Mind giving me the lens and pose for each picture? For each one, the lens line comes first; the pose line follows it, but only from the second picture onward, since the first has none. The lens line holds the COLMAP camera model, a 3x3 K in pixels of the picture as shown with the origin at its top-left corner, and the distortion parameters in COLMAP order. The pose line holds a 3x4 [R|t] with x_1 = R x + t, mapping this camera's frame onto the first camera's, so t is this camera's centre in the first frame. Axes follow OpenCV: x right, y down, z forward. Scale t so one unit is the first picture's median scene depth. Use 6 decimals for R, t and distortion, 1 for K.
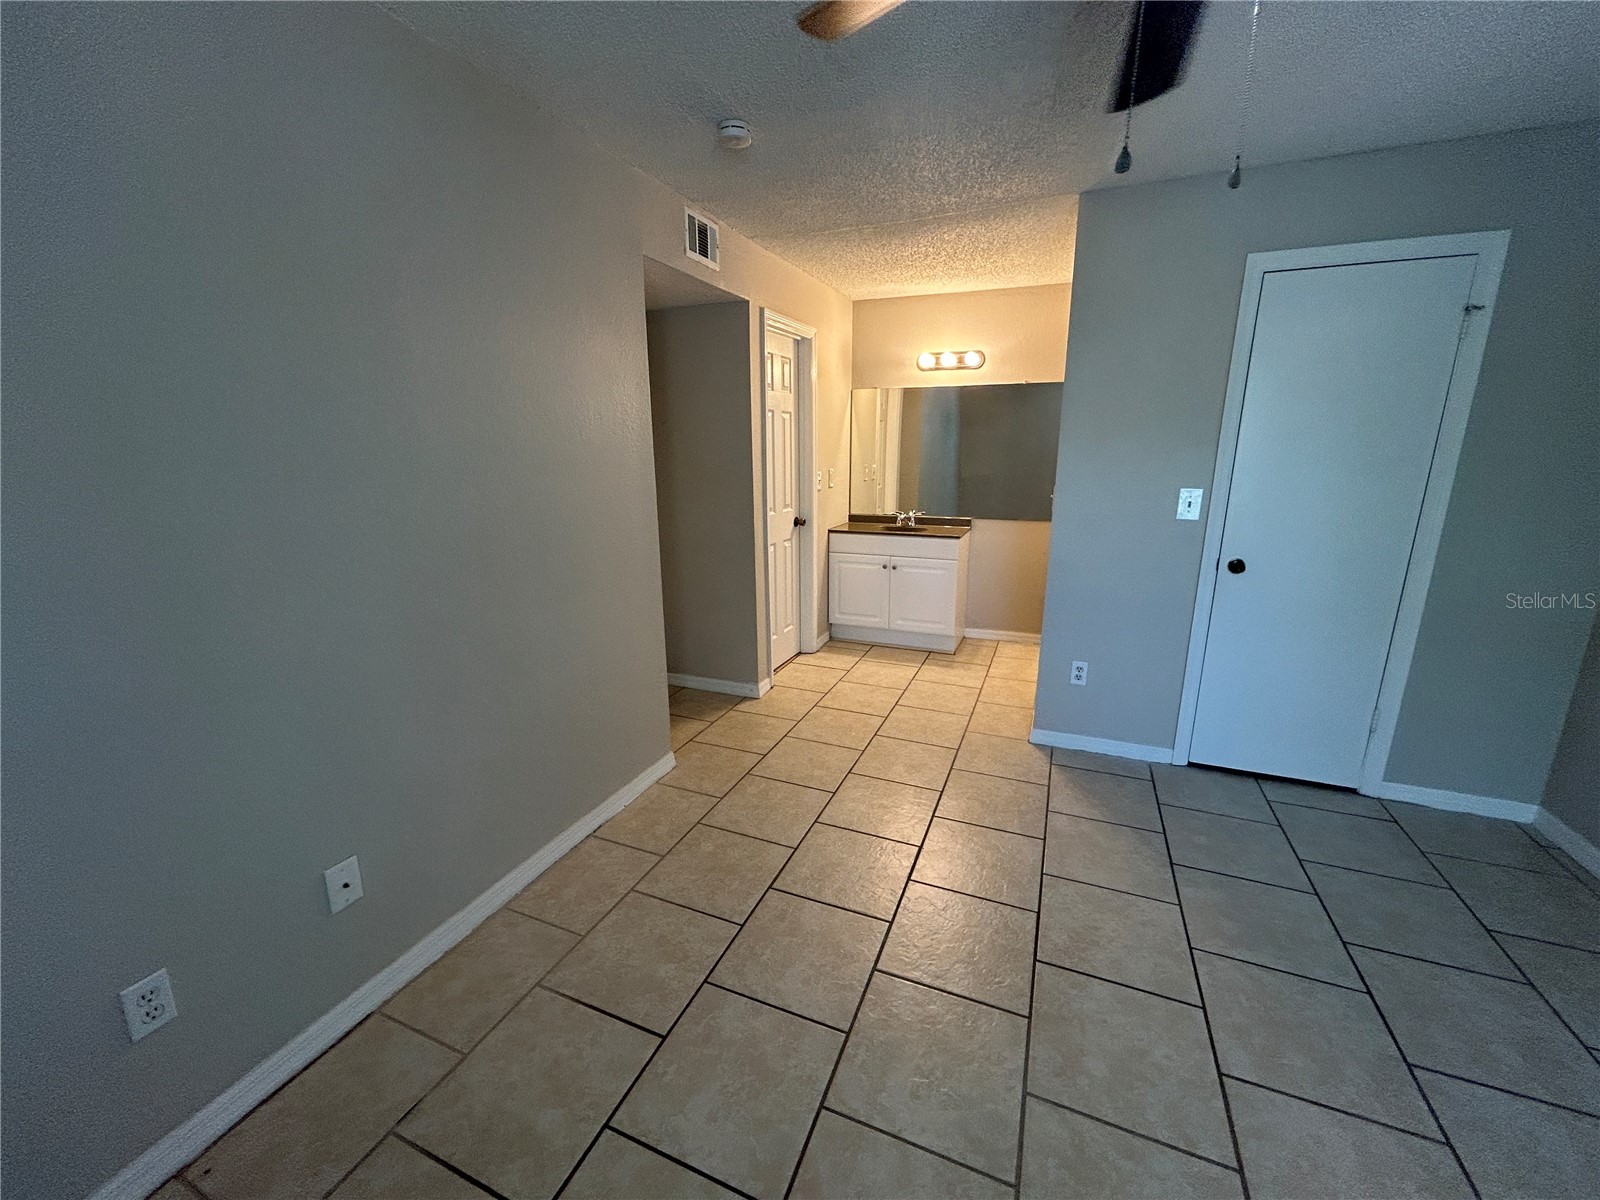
lens RADIAL K [[640.5, 0, 795.9], [0, 640.5, 597.9], [0, 0, 1]] dist [0.002144, 0.000253]
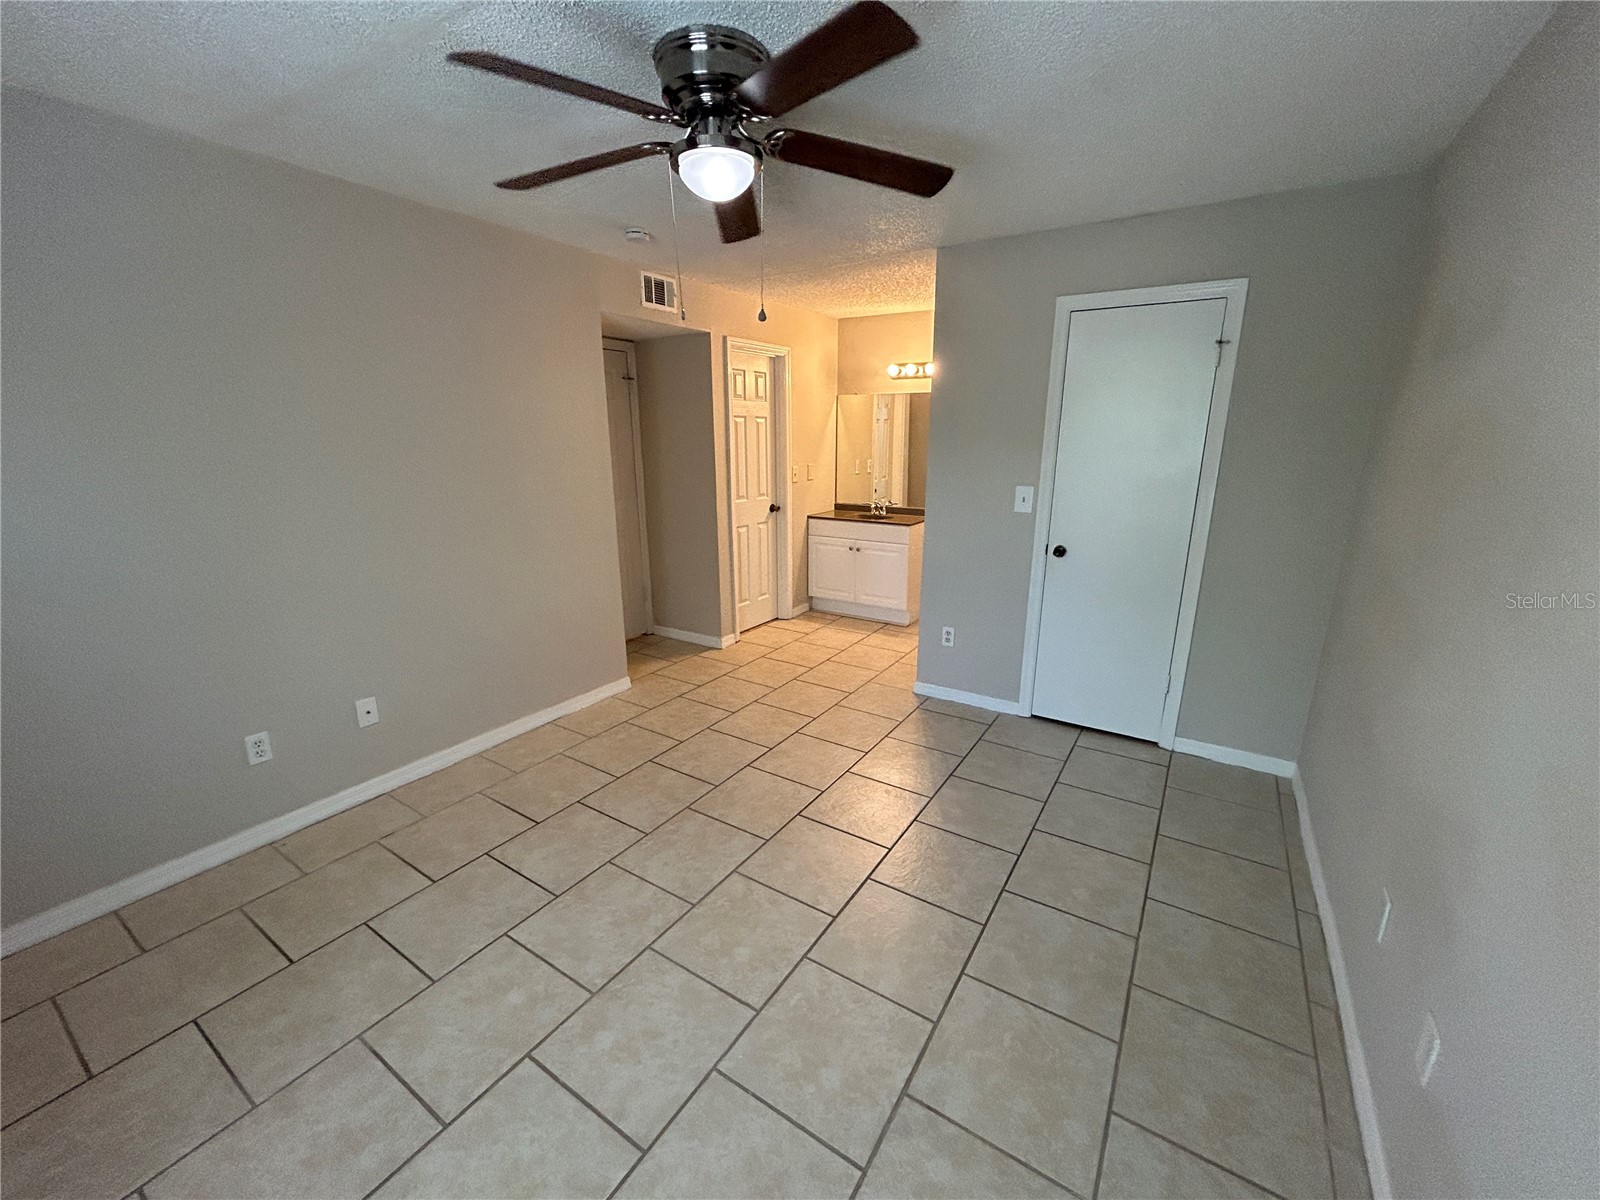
lens RADIAL K [[640.5, 0, 795.9], [0, 640.5, 597.9], [0, 0, 1]] dist [0.002144, 0.000253]
pose [[0.984454, 0.047083, -0.169213, 0.291686], [-0.044255, 0.998811, 0.020450, 0.025768], [0.169974, -0.012644, 0.985367, -0.201962]]
